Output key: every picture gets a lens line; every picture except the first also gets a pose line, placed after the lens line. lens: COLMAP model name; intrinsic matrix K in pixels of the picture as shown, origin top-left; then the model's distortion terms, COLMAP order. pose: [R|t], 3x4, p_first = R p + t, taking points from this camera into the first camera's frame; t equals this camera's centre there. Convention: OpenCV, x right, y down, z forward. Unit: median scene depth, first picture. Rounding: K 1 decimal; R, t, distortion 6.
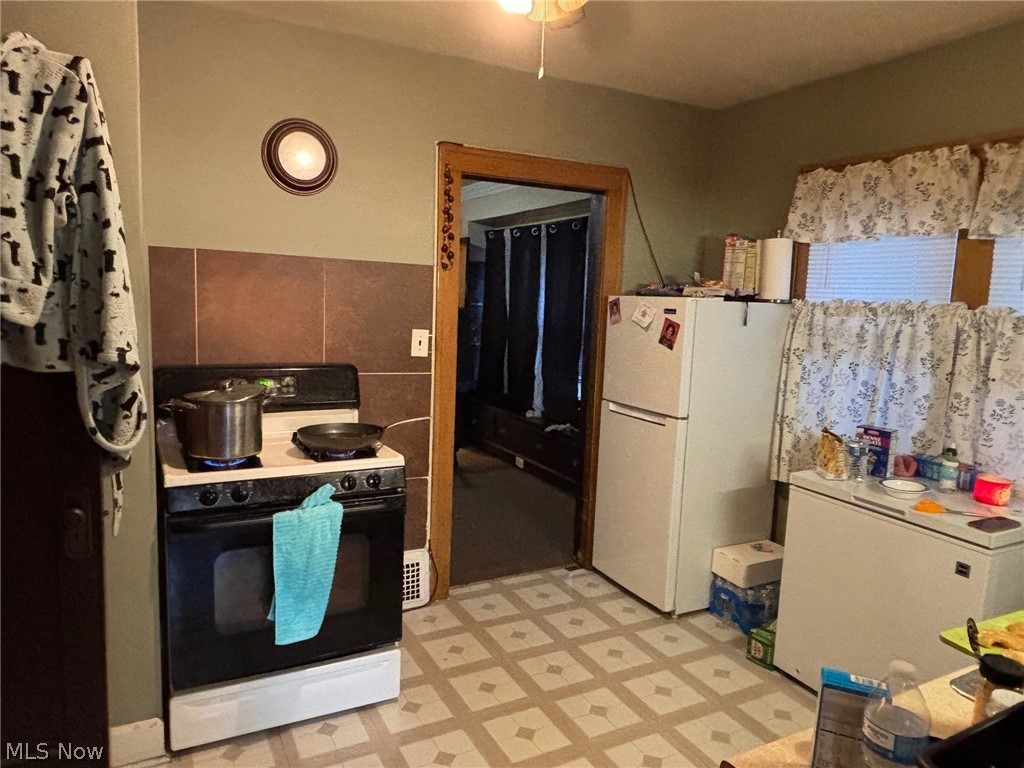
lens RADIAL K [[687.2, 0, 504.5], [0, 687.2, 383.0], [0, 0, 1]] dist [-0.001867, -0.004429]
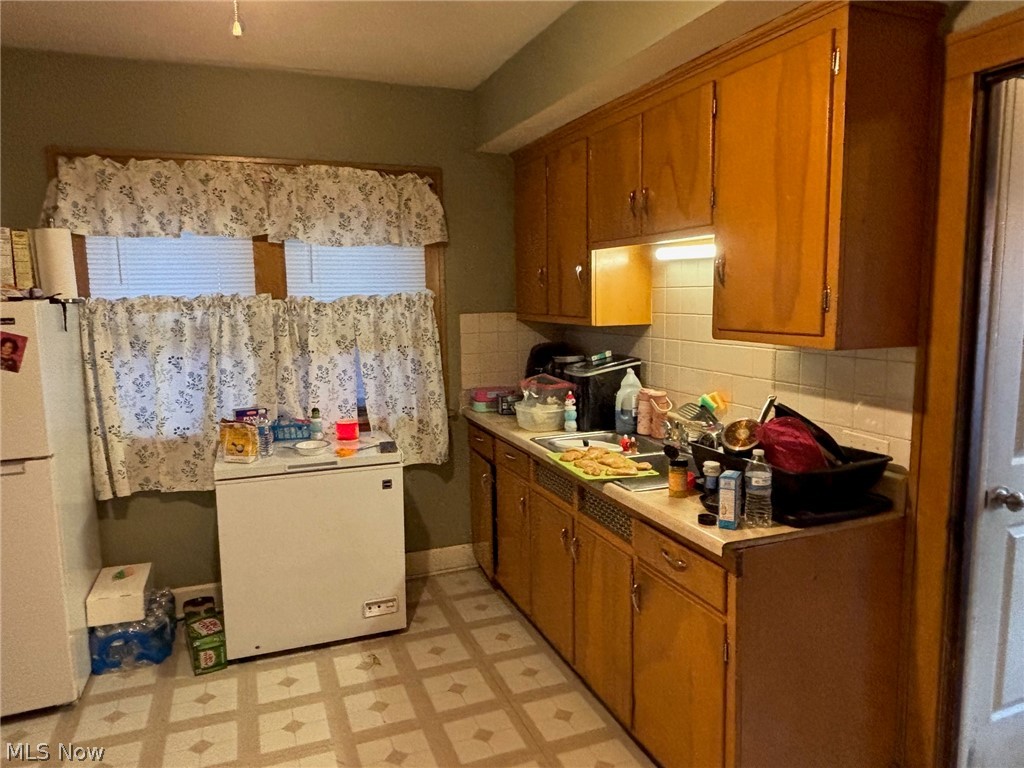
lens RADIAL K [[687.2, 0, 504.5], [0, 687.2, 383.0], [0, 0, 1]] dist [-0.001867, -0.004429]
pose [[0.109523, -0.165424, 0.980122, -0.466510], [0.146795, 0.977934, 0.148651, -0.074398], [-0.983085, 0.127596, 0.131389, 0.404221]]
